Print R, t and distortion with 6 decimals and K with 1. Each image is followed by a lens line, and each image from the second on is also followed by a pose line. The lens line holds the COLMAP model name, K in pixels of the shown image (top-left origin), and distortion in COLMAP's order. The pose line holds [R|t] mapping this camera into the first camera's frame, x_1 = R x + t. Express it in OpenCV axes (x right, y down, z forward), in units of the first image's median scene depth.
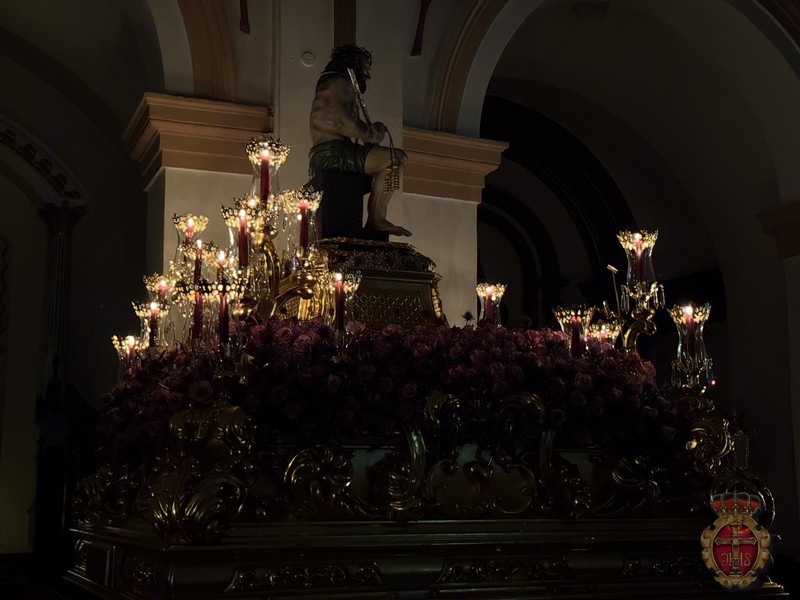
lens RADIAL K [[1136.0, 0, 400.0], [0, 1136.0, 300.0], [0, 0, 1]] dist [0.145173, -0.100150]
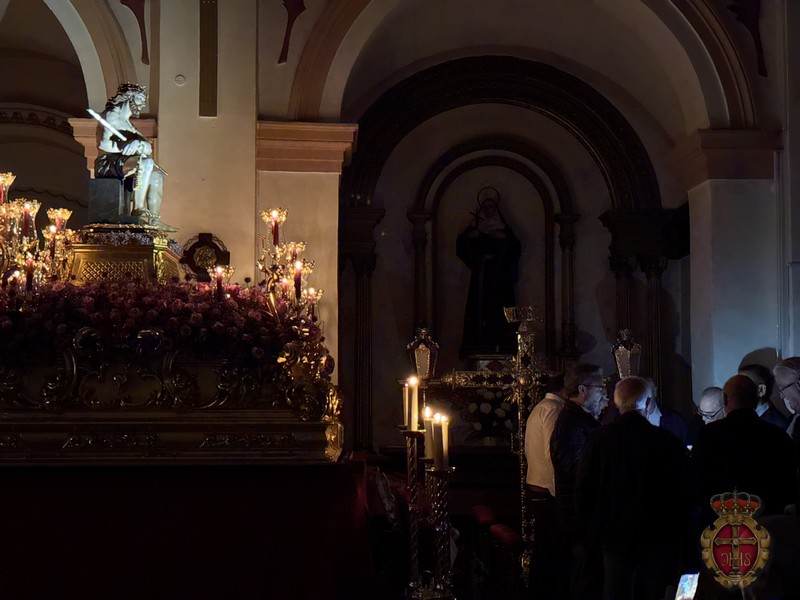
lens RADIAL K [[1101.7, 0, 399.0], [0, 1101.7, 330.3], [0, 0, 1]] dist [0.153142, -0.002162]
pose [[0.925573, -0.016592, -0.378205, 0.605500], [0.054951, 0.994347, 0.090858, -0.019491], [0.374559, -0.104878, 0.921253, -0.144882]]
